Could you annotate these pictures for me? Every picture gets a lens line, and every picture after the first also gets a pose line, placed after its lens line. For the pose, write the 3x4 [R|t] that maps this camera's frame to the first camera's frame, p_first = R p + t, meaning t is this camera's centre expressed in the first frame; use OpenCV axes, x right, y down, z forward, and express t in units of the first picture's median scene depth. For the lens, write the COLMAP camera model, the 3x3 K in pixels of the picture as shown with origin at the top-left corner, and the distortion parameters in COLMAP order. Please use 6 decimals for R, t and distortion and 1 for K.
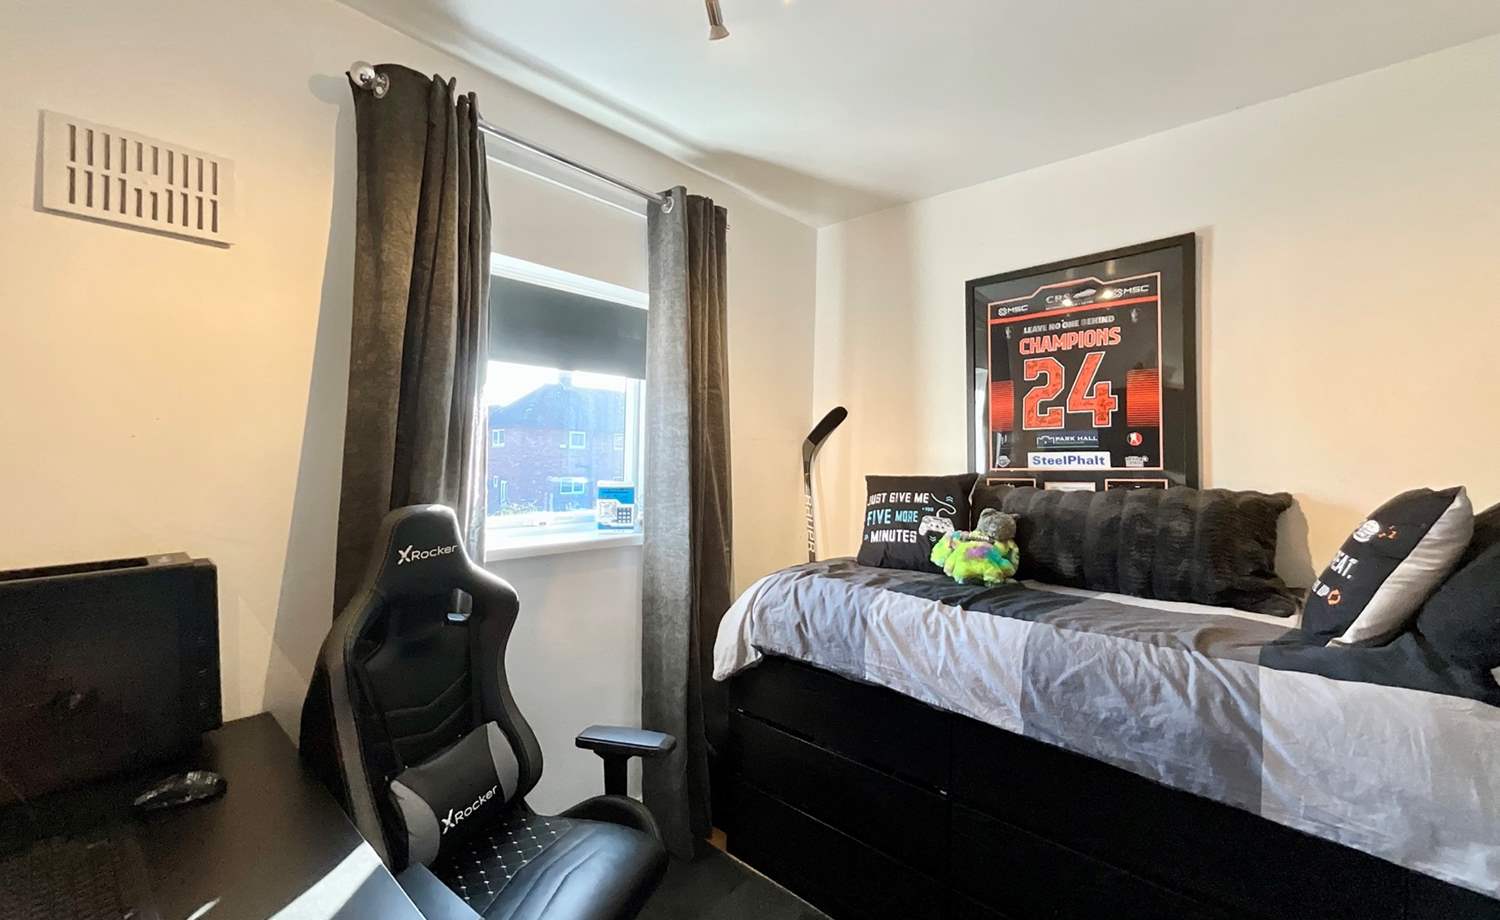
lens RADIAL K [[611.5, 0, 750.0], [0, 611.5, 460.0], [0, 0, 1]] dist [-0.009815, 0.004394]
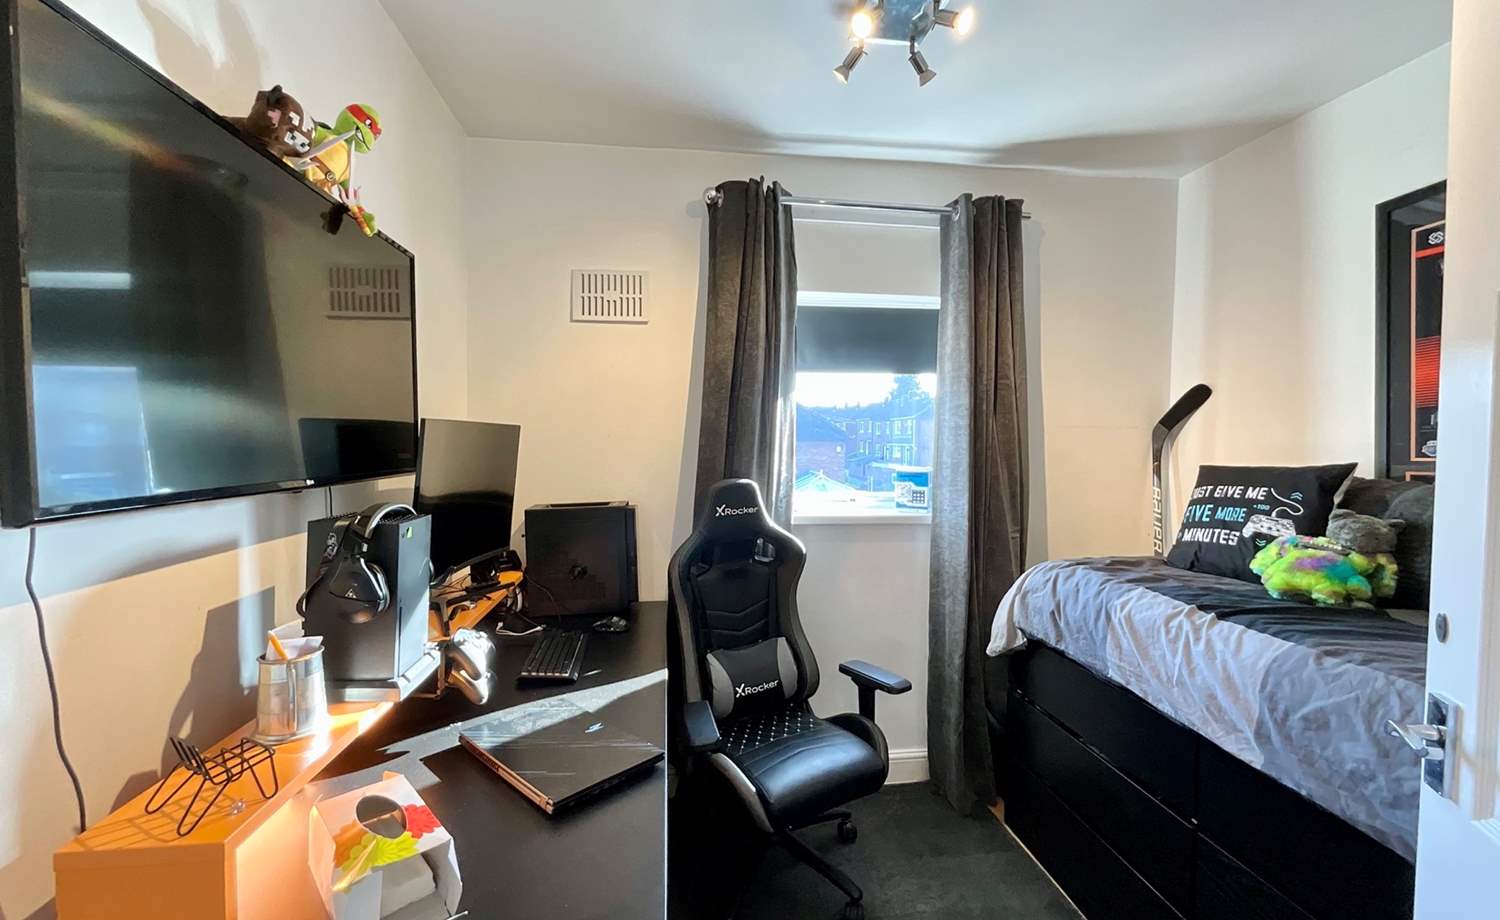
lens RADIAL K [[611.5, 0, 750.0], [0, 611.5, 460.0], [0, 0, 1]] dist [-0.009815, 0.004394]
pose [[0.754965, 0.008871, -0.655705, 0.356779], [0.002498, 0.999862, 0.016402, 0.002884], [0.655760, -0.014021, 0.754839, -0.076197]]
